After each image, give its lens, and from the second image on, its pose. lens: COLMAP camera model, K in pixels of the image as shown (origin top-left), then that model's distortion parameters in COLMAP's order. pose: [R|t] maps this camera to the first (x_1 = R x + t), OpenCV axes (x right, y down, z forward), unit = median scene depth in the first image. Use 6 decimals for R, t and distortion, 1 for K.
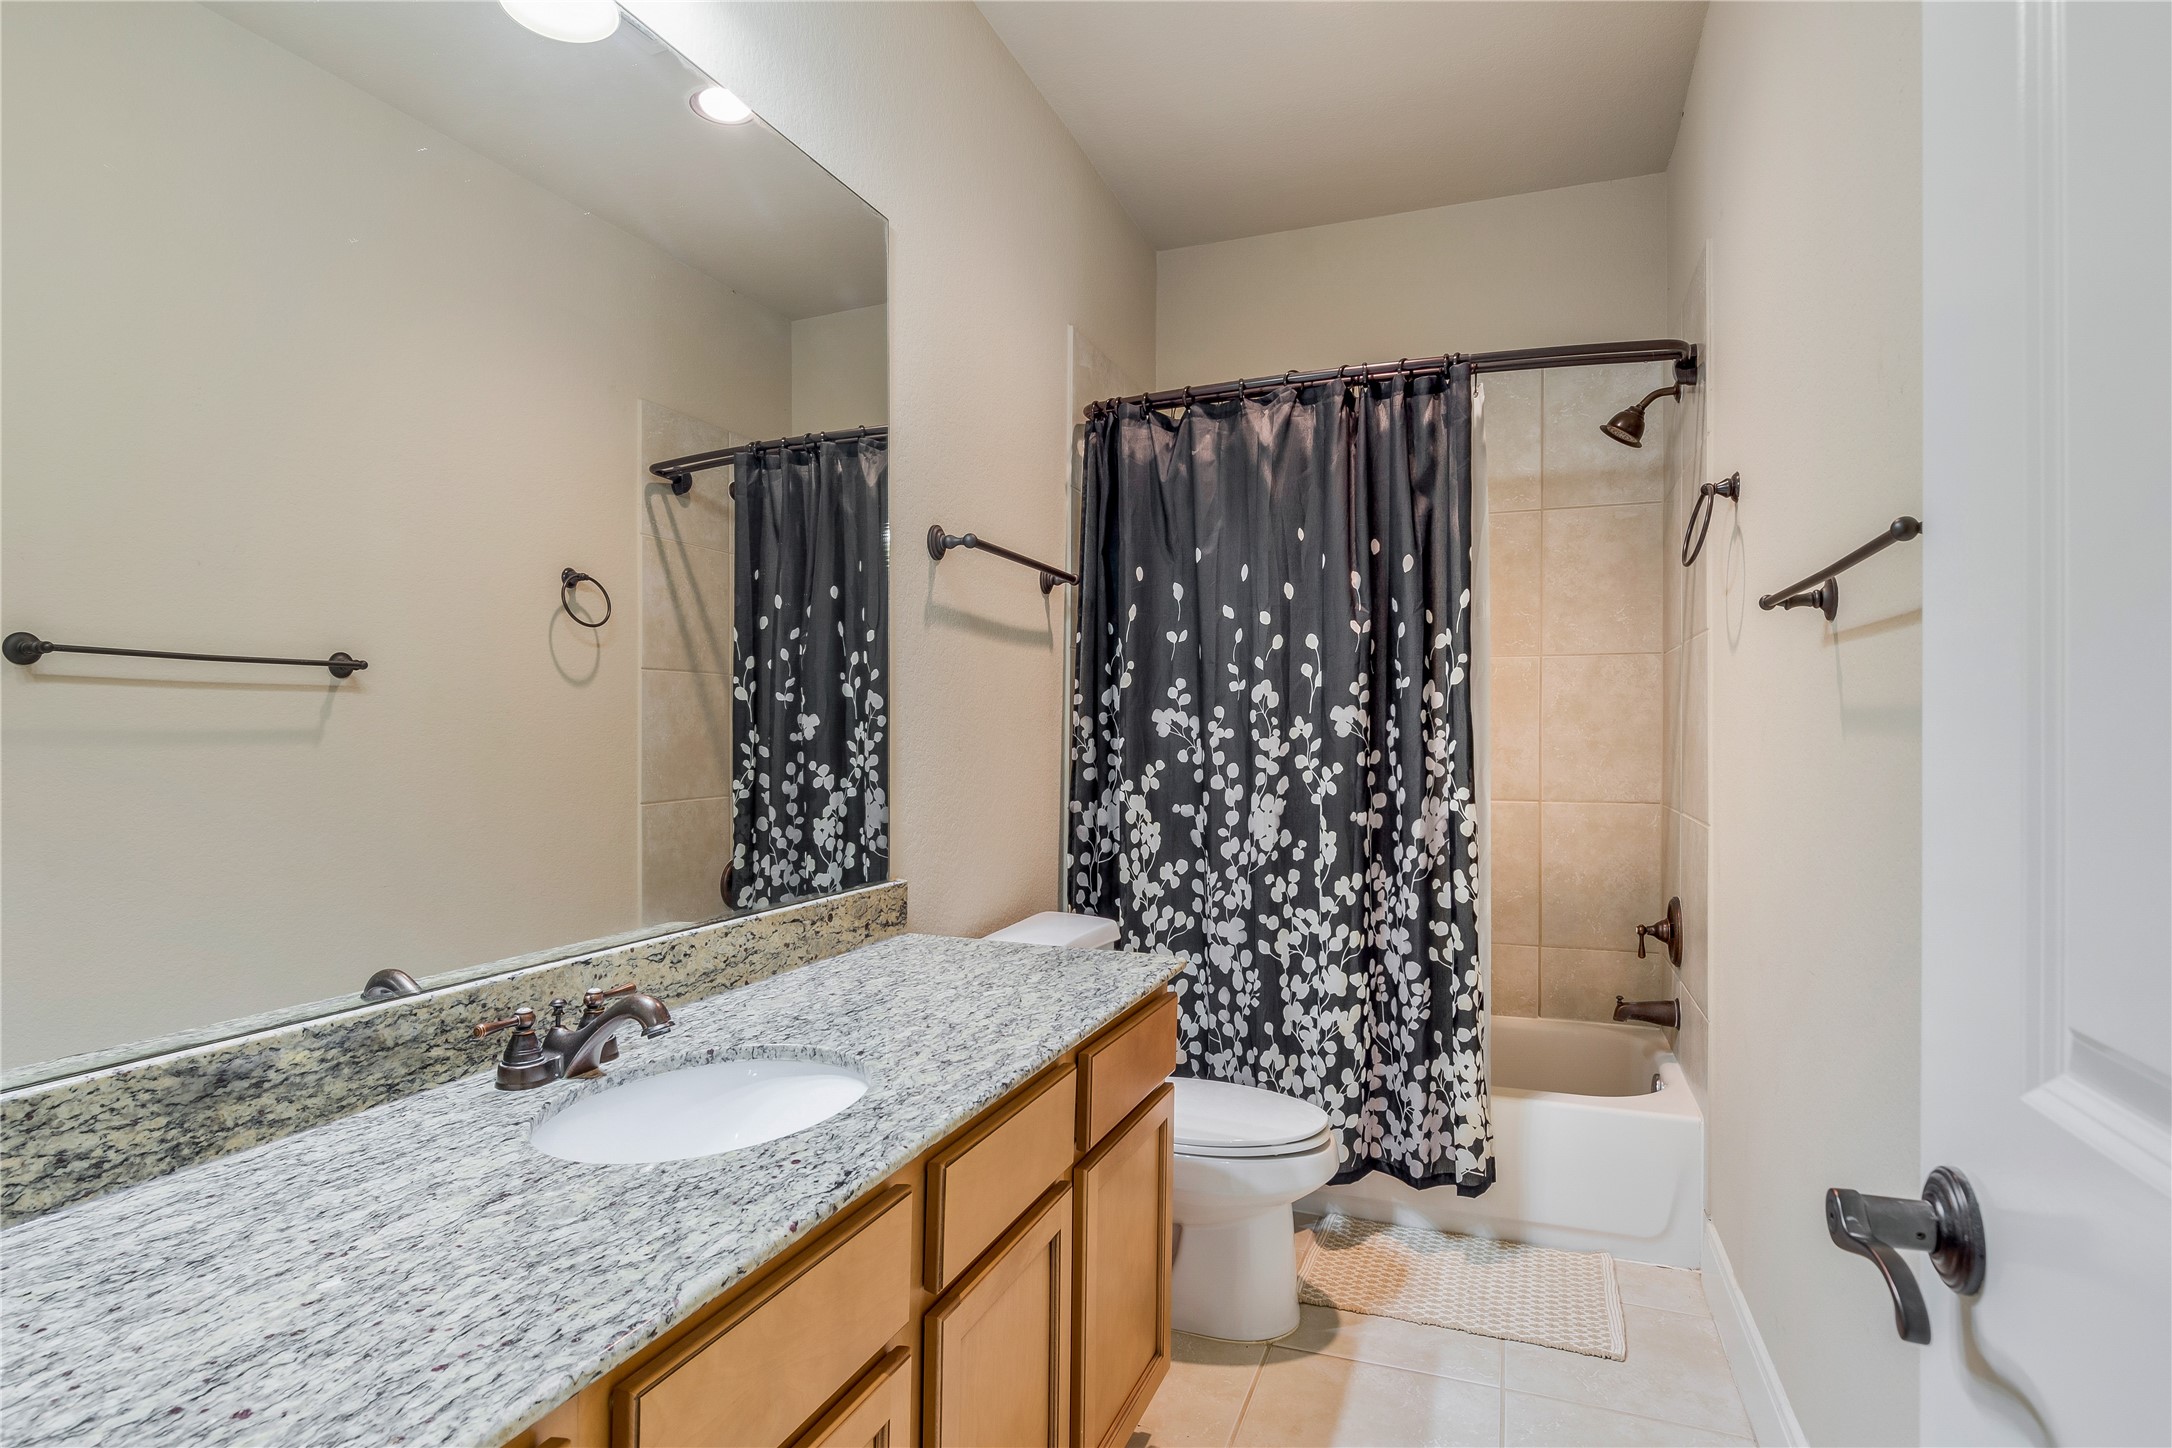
lens RADIAL K [[1184.5, 0, 1033.6], [0, 1184.5, 728.3], [0, 0, 1]] dist [-0.008744, -0.001225]
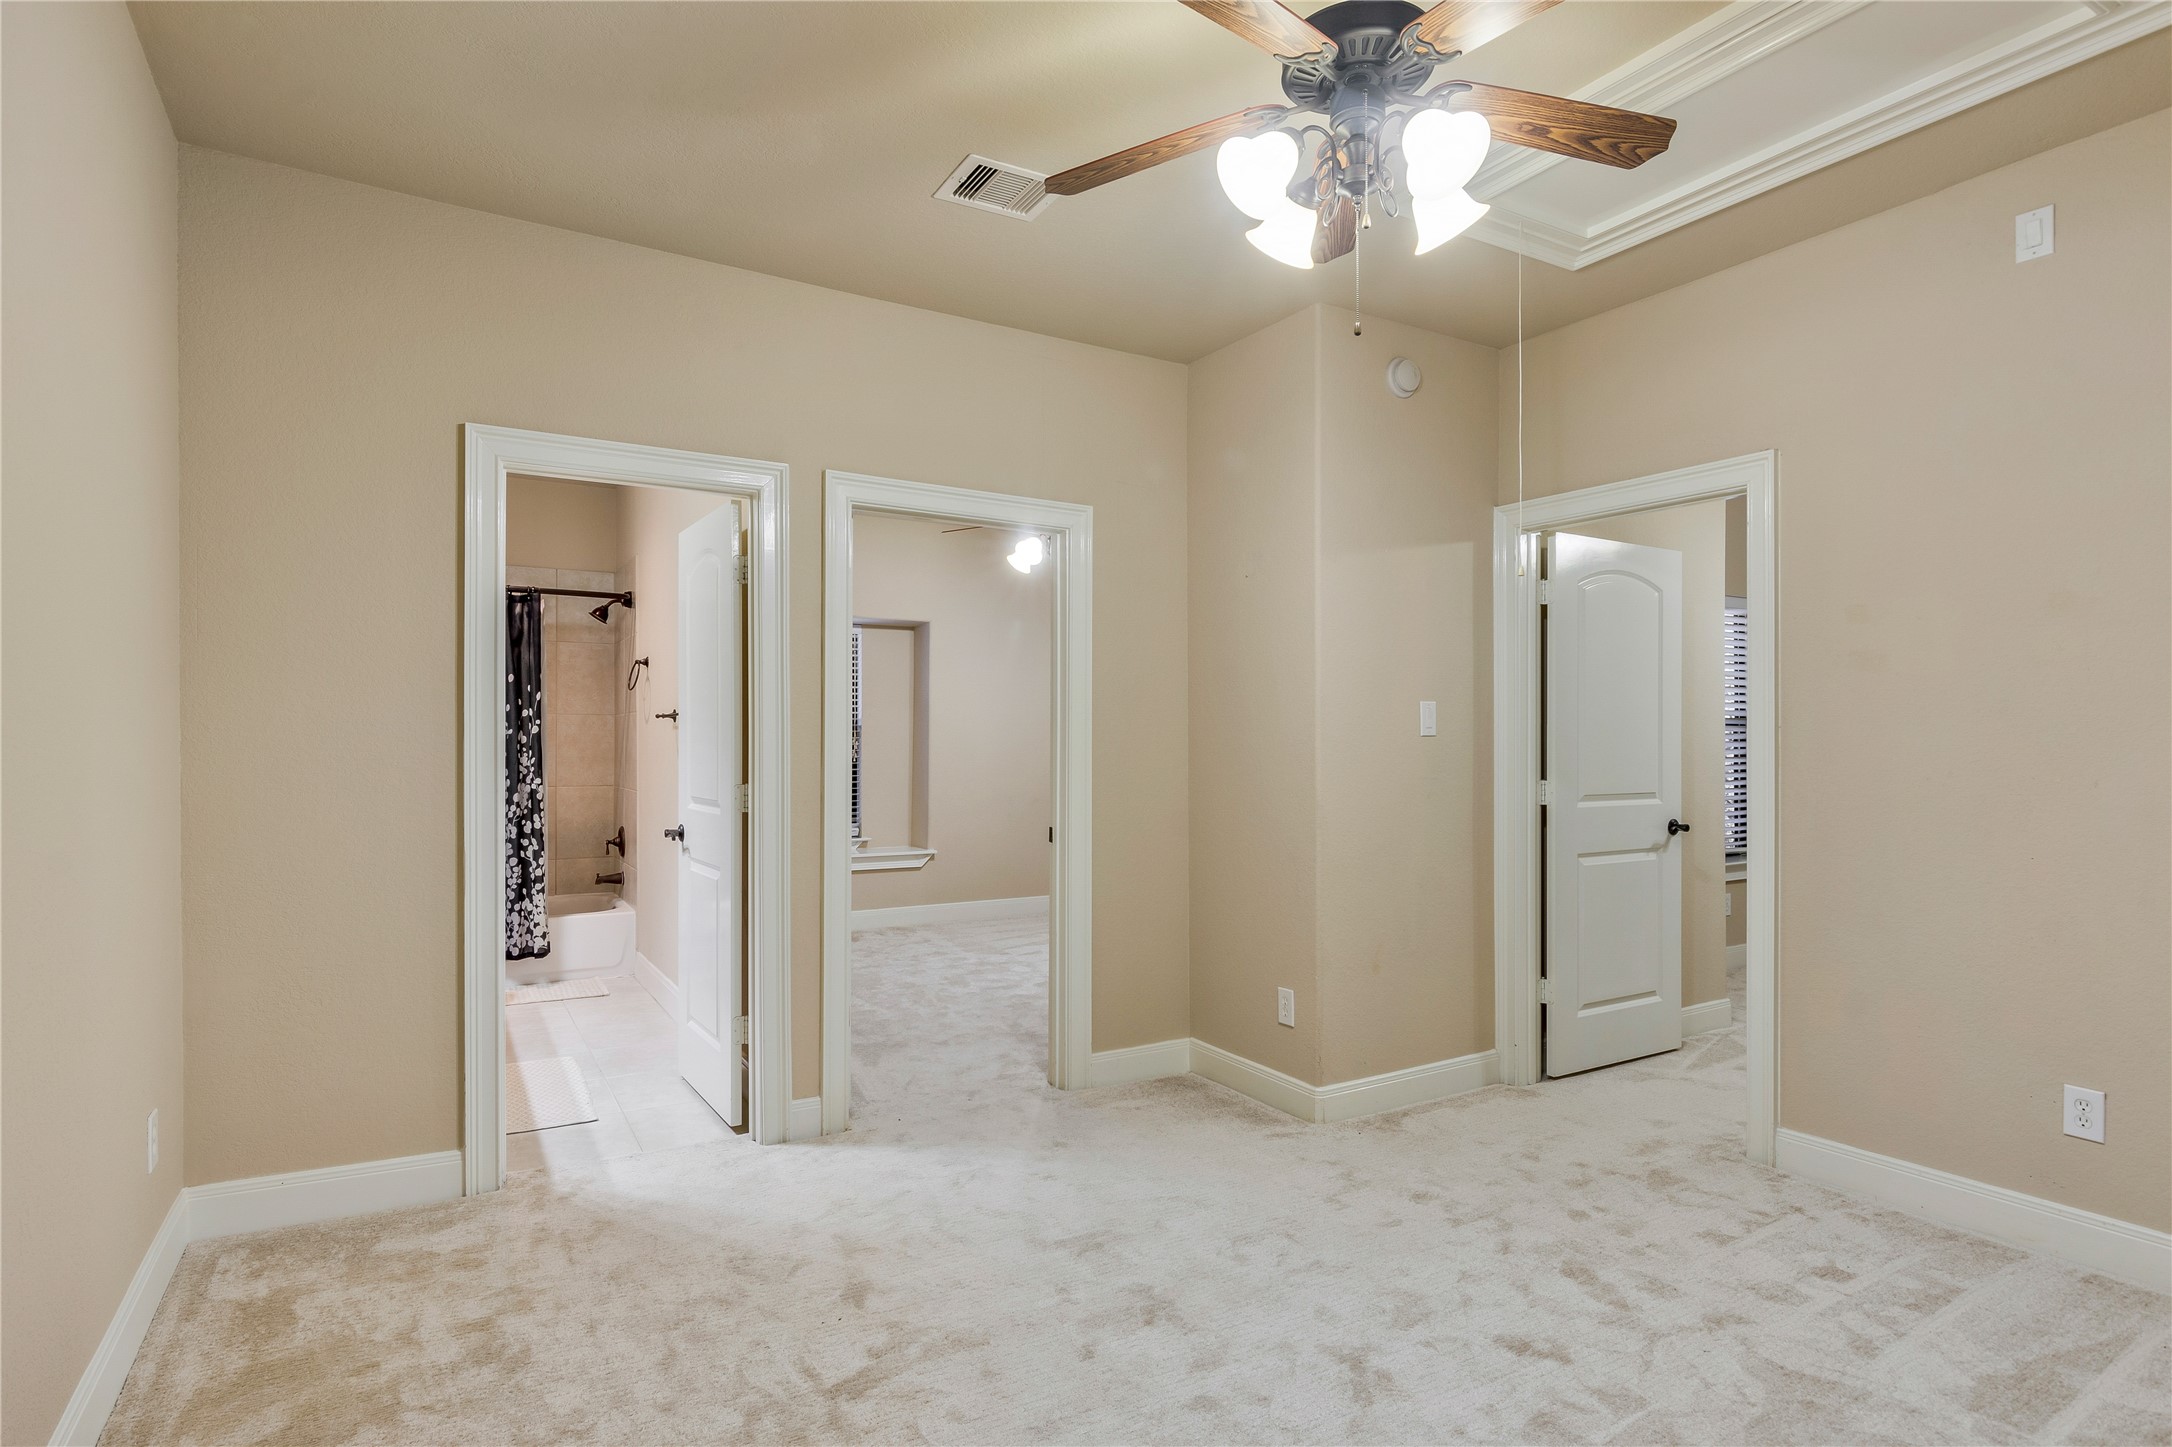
lens RADIAL K [[1184.5, 0, 1087.5], [0, 1184.5, 737.2], [0, 0, 1]] dist [-0.008744, -0.001225]
pose [[0.621913, -0.000592, 0.783086, -0.742132], [0.002252, 0.999997, -0.001032, -0.023740], [-0.783083, 0.002406, 0.621912, -1.215394]]
